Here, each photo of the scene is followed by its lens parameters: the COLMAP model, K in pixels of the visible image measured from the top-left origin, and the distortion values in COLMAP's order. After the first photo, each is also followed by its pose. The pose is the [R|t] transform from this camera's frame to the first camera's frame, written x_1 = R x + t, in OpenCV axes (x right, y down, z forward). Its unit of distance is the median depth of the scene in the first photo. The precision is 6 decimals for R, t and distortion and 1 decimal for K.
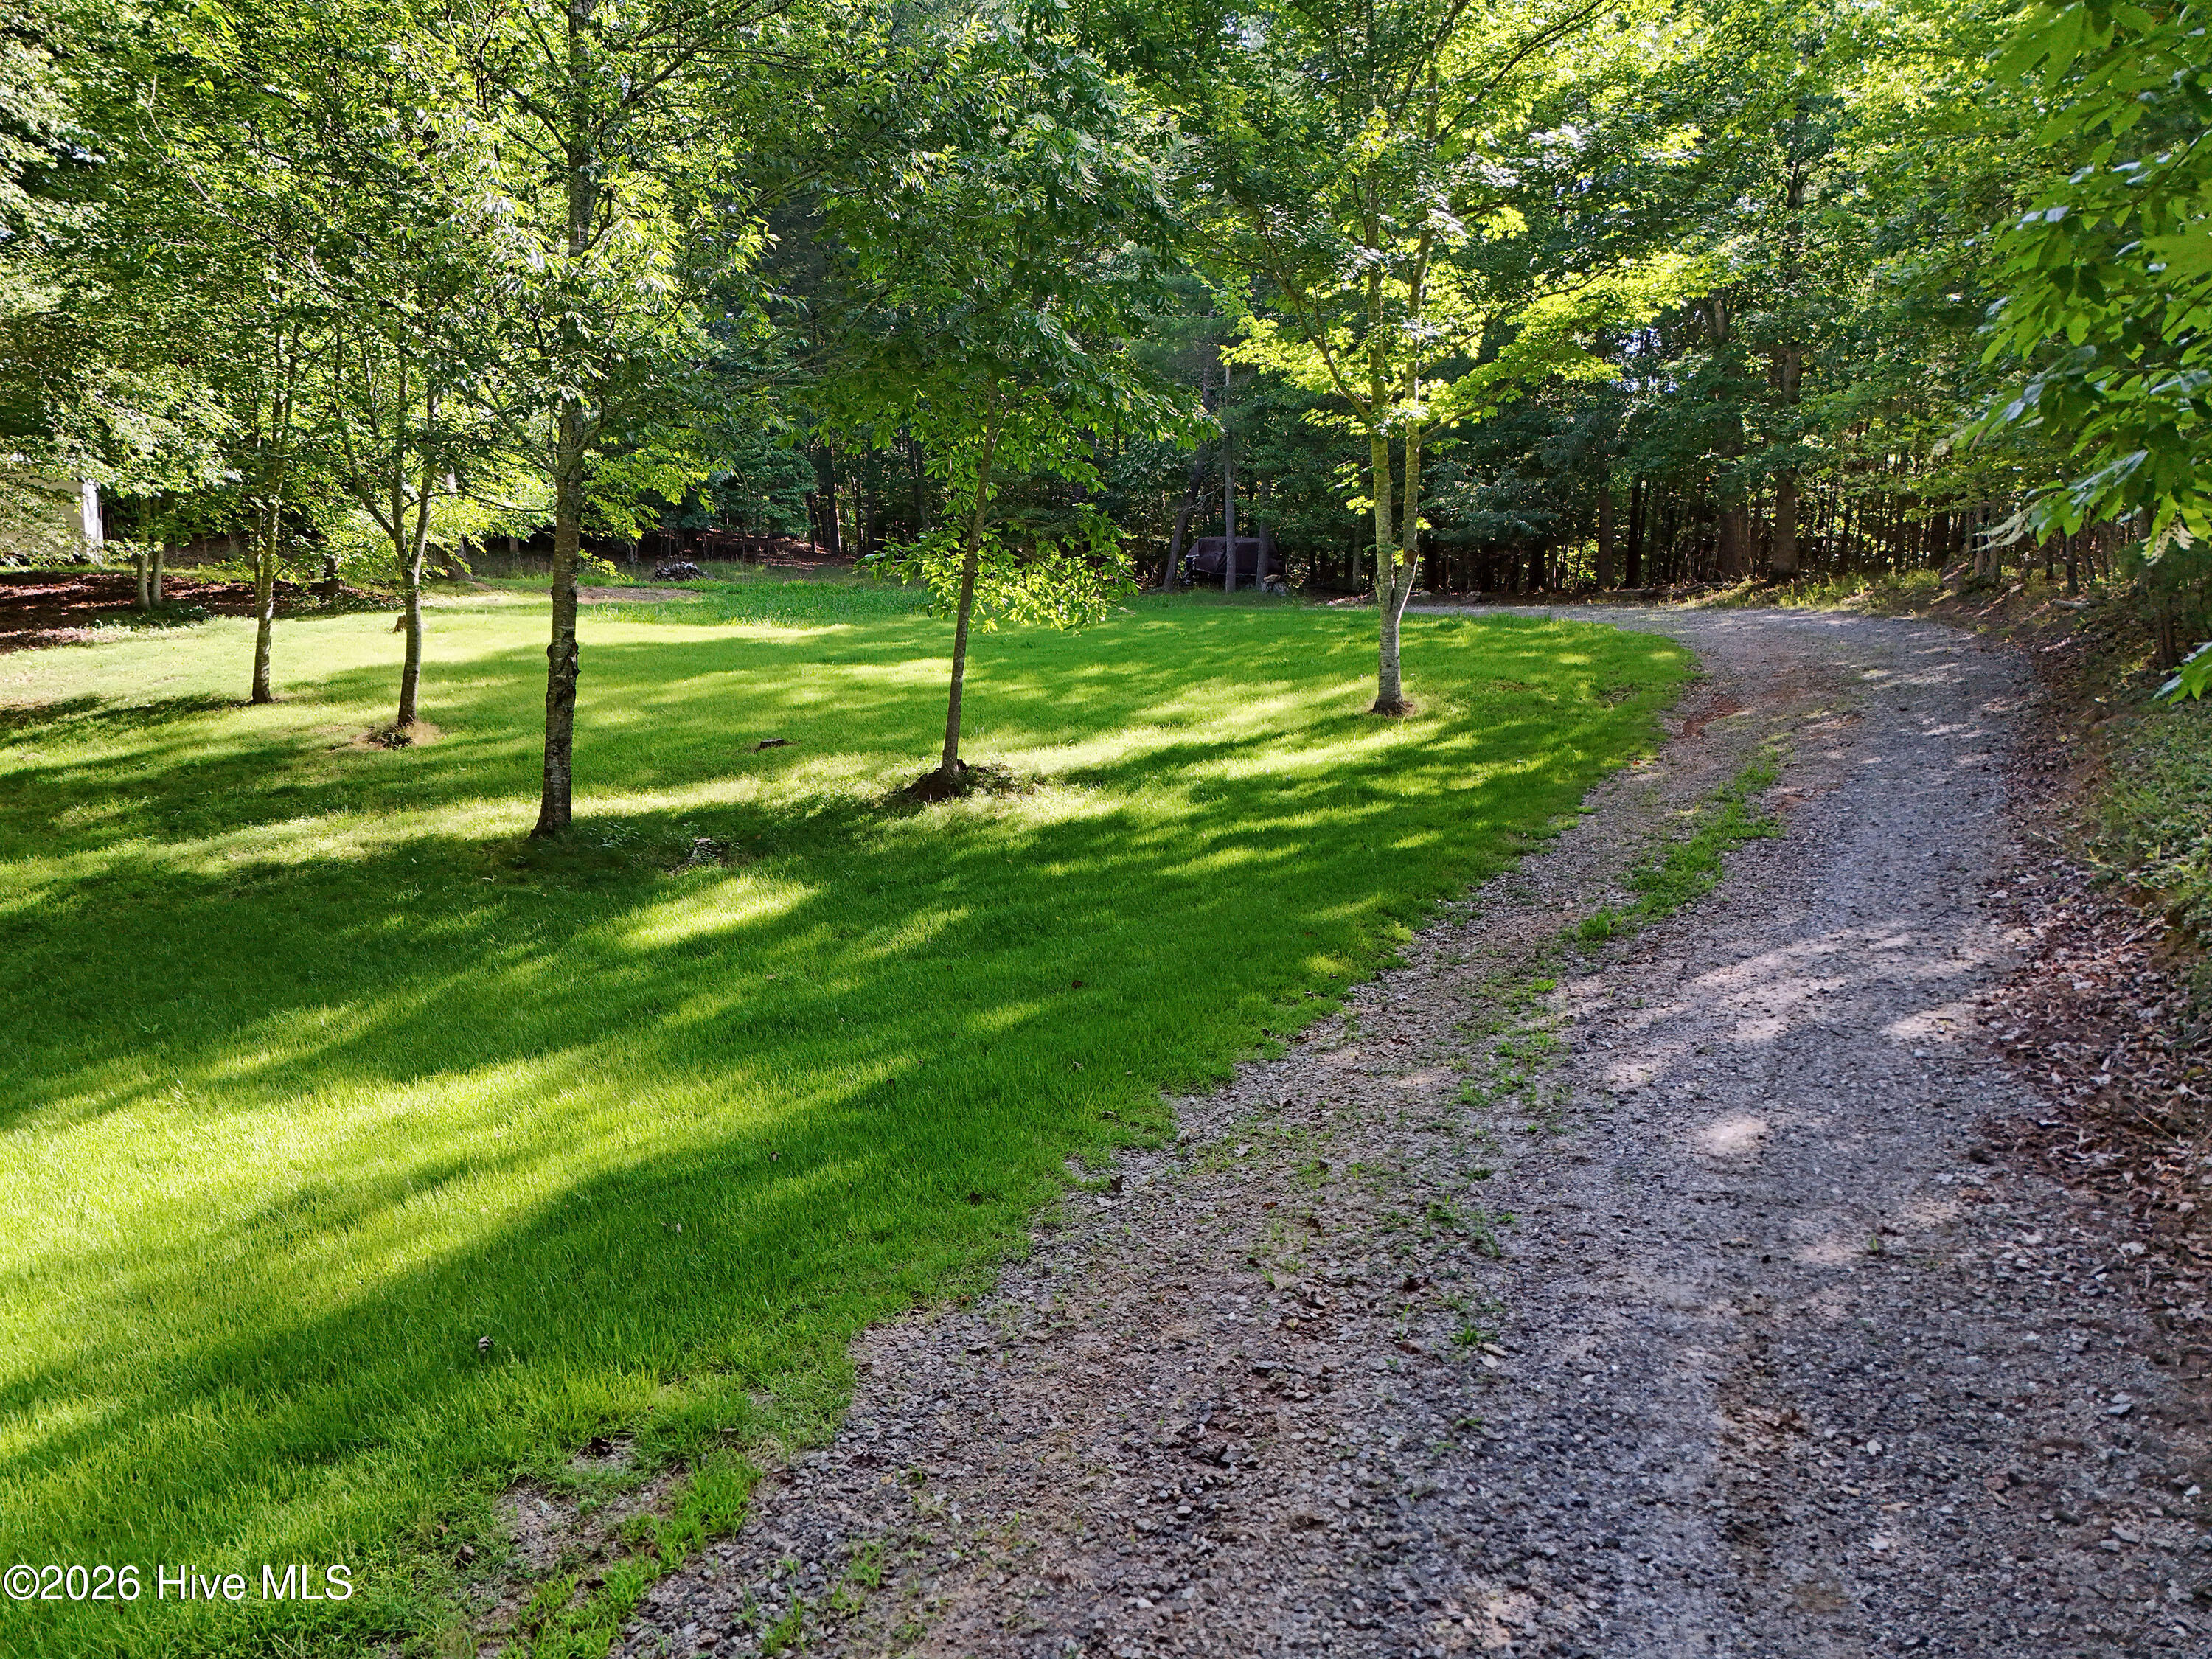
lens RADIAL K [[1720.2, 0, 1106.0], [0, 1720.2, 829.5], [0, 0, 1]] dist [0.079013, -0.085948]
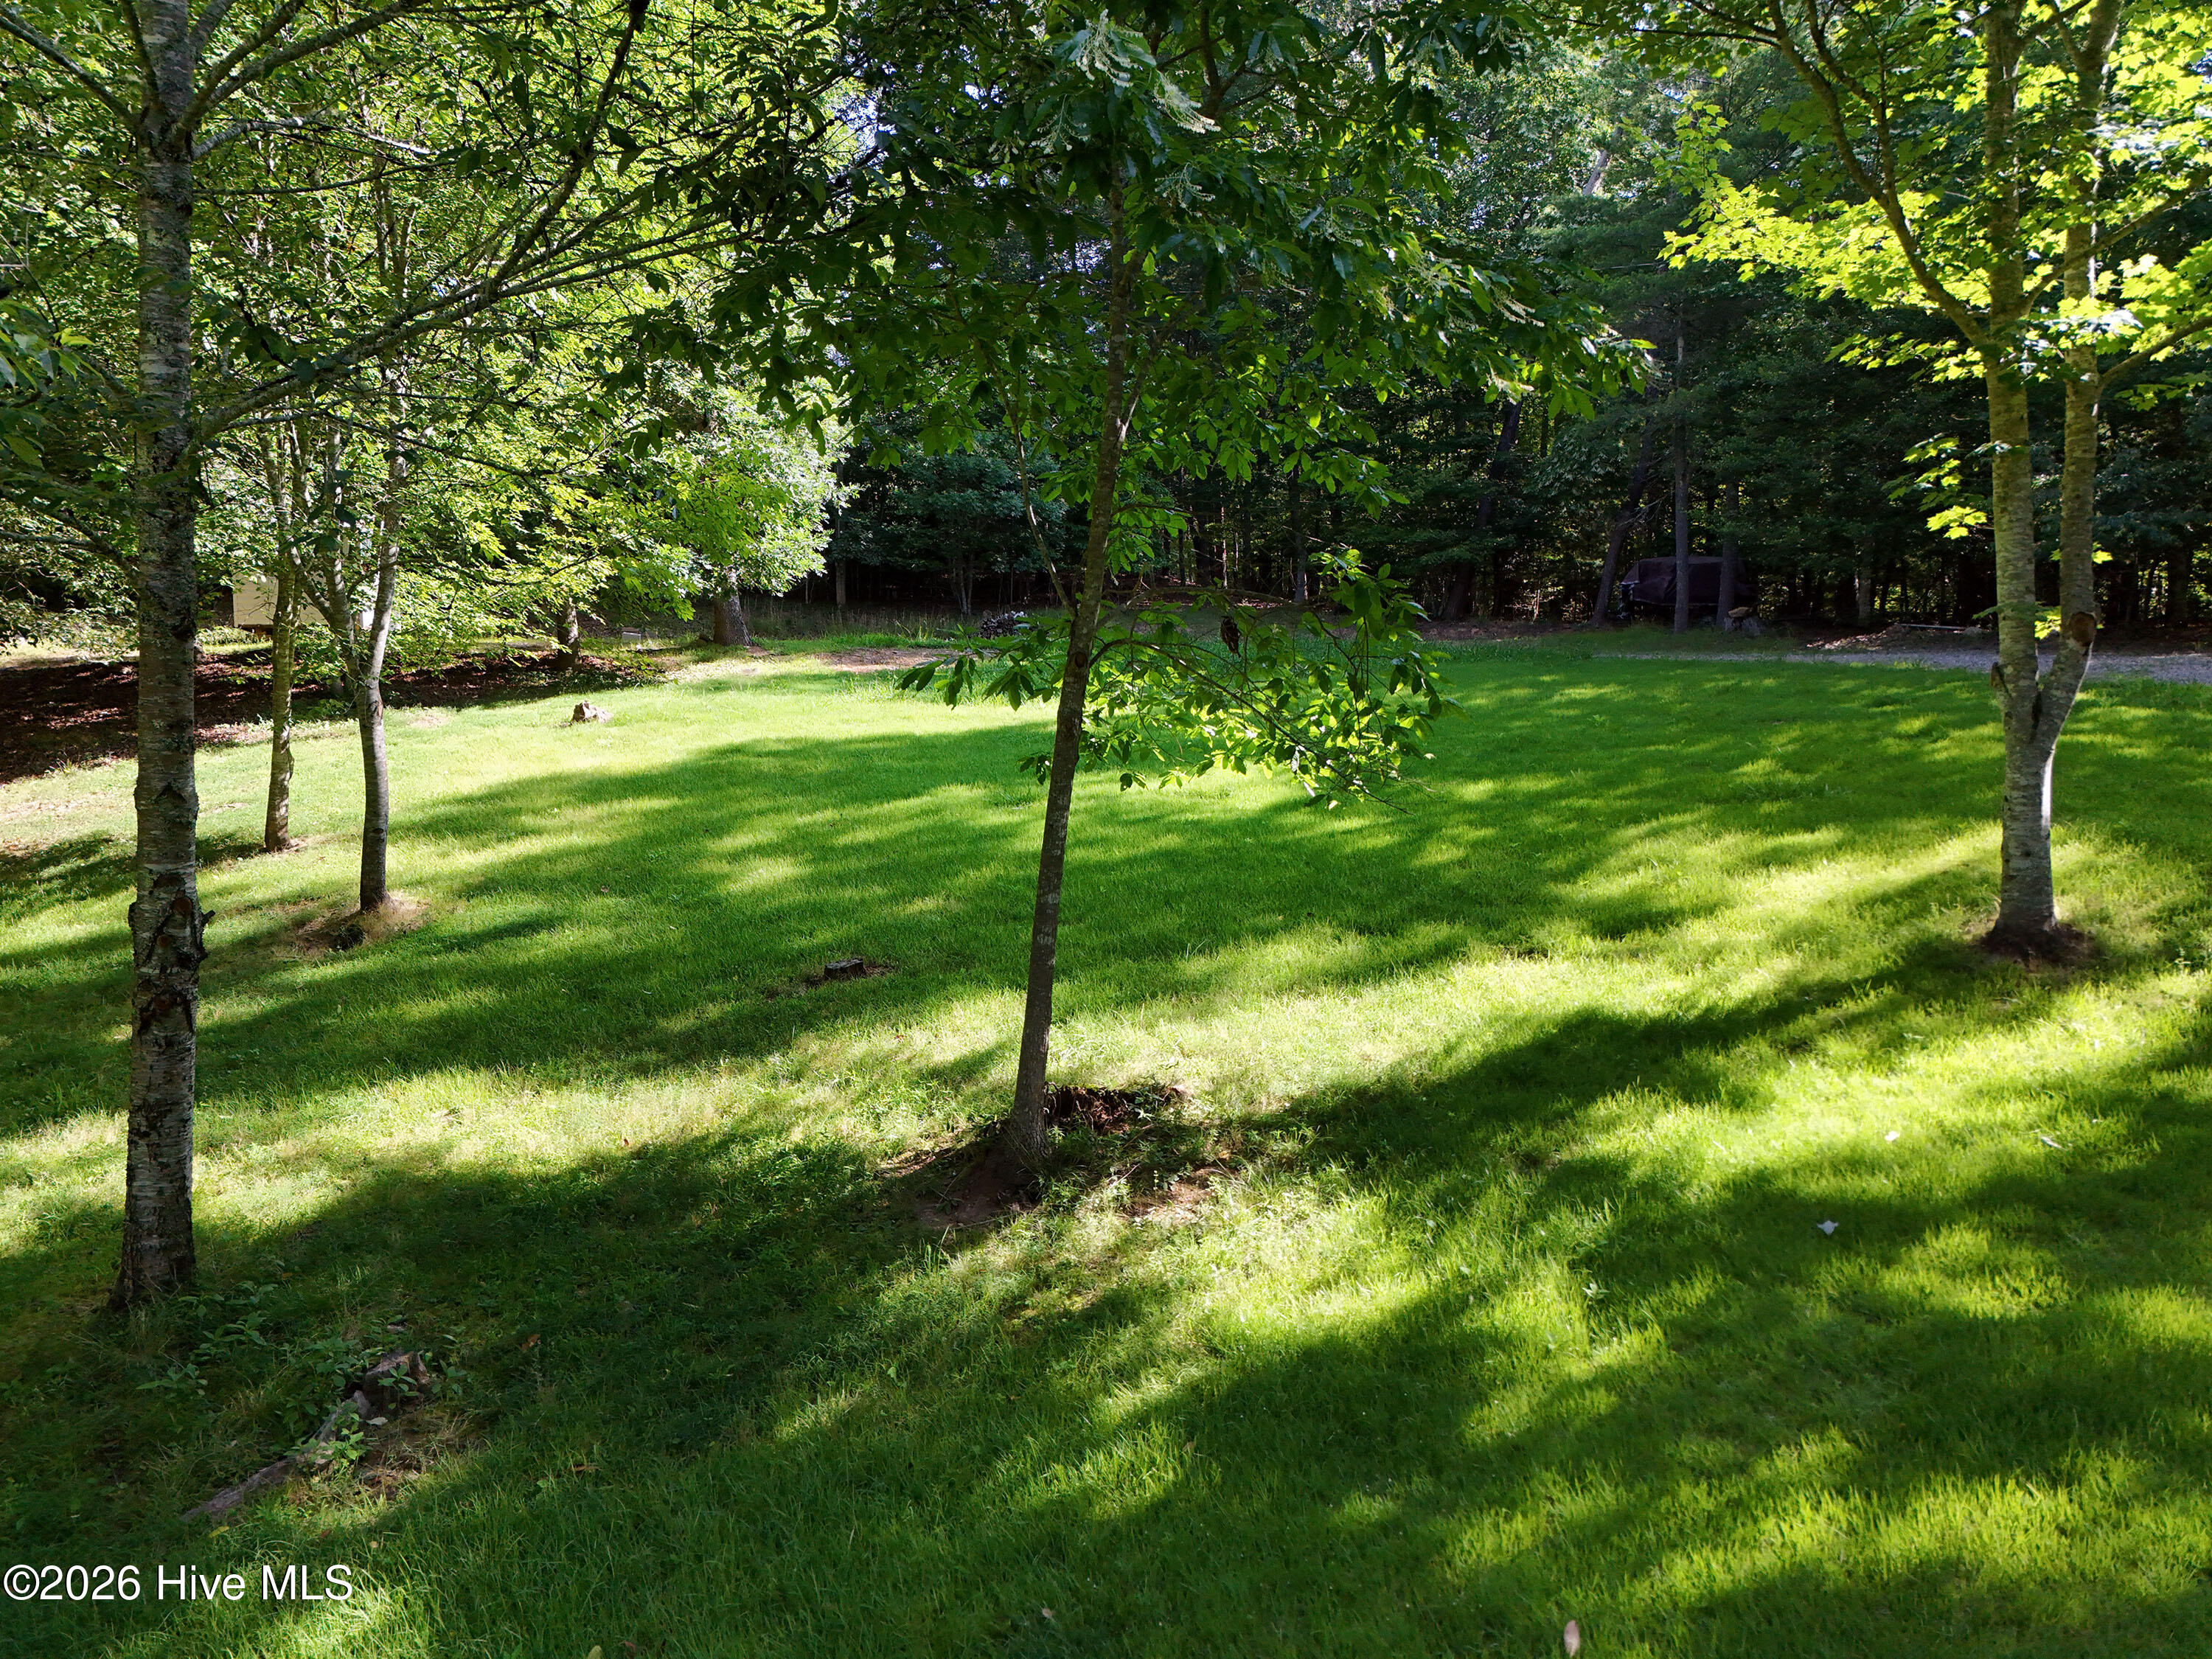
lens RADIAL K [[1720.2, 0, 1106.0], [0, 1720.2, 829.5], [0, 0, 1]] dist [0.079013, -0.085948]
pose [[0.969353, 0.009012, -0.245508, 0.034500], [-0.011370, 0.999902, -0.008189, -0.094096], [0.245410, 0.010729, 0.969360, 0.460682]]
